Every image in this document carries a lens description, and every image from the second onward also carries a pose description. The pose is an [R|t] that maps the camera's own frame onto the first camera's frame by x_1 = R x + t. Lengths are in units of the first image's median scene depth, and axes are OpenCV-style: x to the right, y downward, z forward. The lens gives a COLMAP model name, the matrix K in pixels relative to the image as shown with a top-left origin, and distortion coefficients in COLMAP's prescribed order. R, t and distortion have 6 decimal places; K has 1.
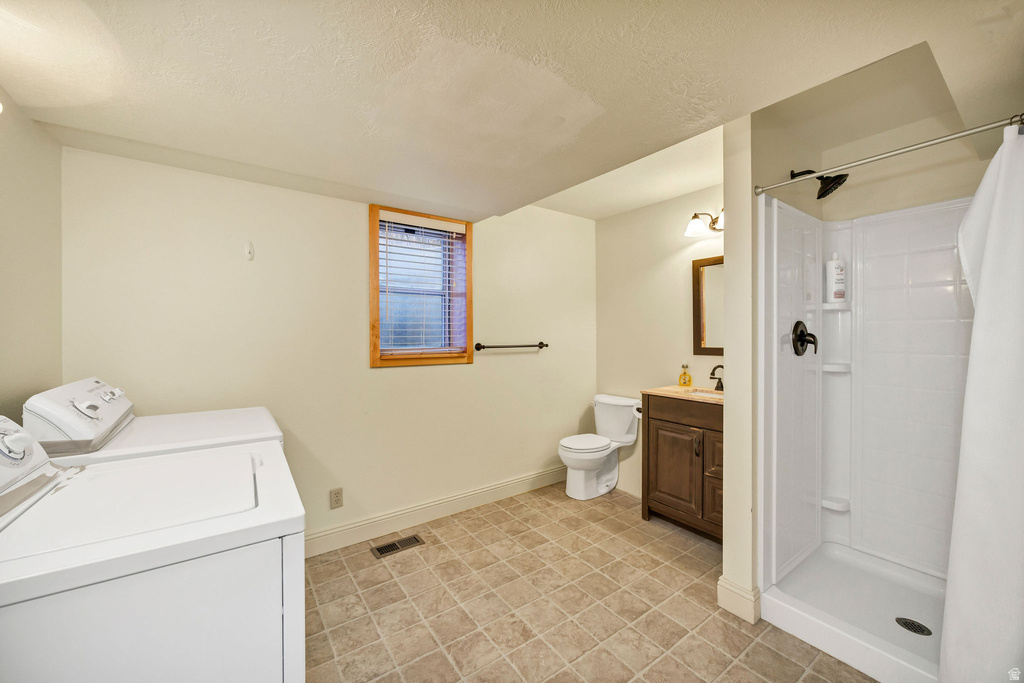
lens RADIAL K [[387.7, 0, 507.8], [0, 387.7, 339.2], [0, 0, 1]] dist [0.000614, -0.000030]
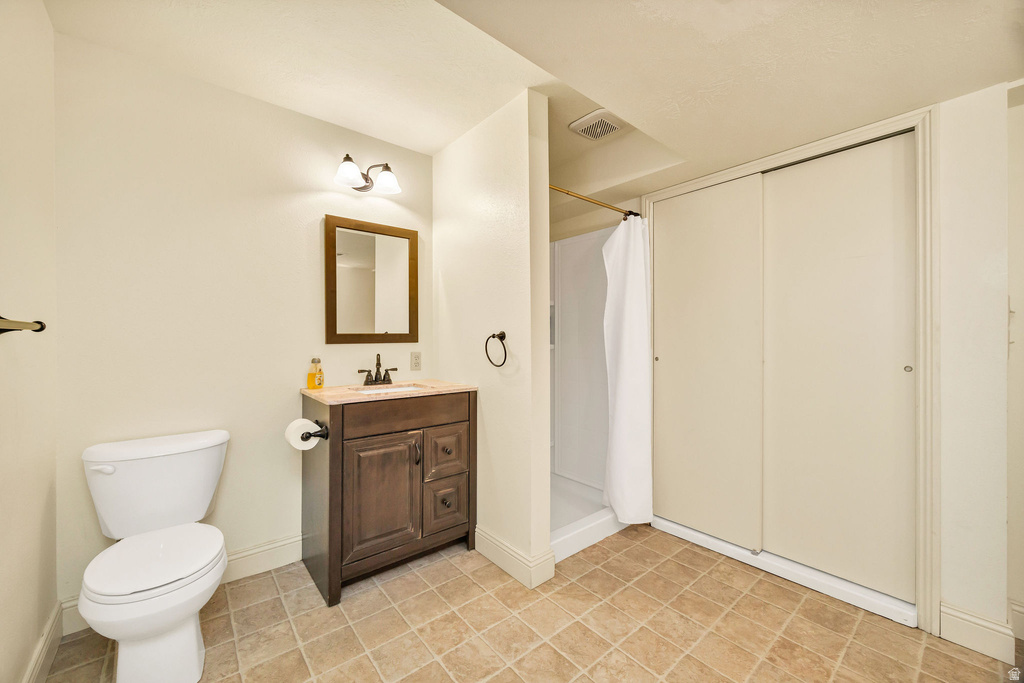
lens RADIAL K [[387.7, 0, 505.9], [0, 387.7, 339.0], [0, 0, 1]] dist [0.000614, -0.000030]
pose [[-0.066517, -0.002711, 0.997782, -0.322805], [0.004375, 0.999986, 0.003009, 0.035966], [-0.997776, 0.004566, -0.066504, 0.838959]]
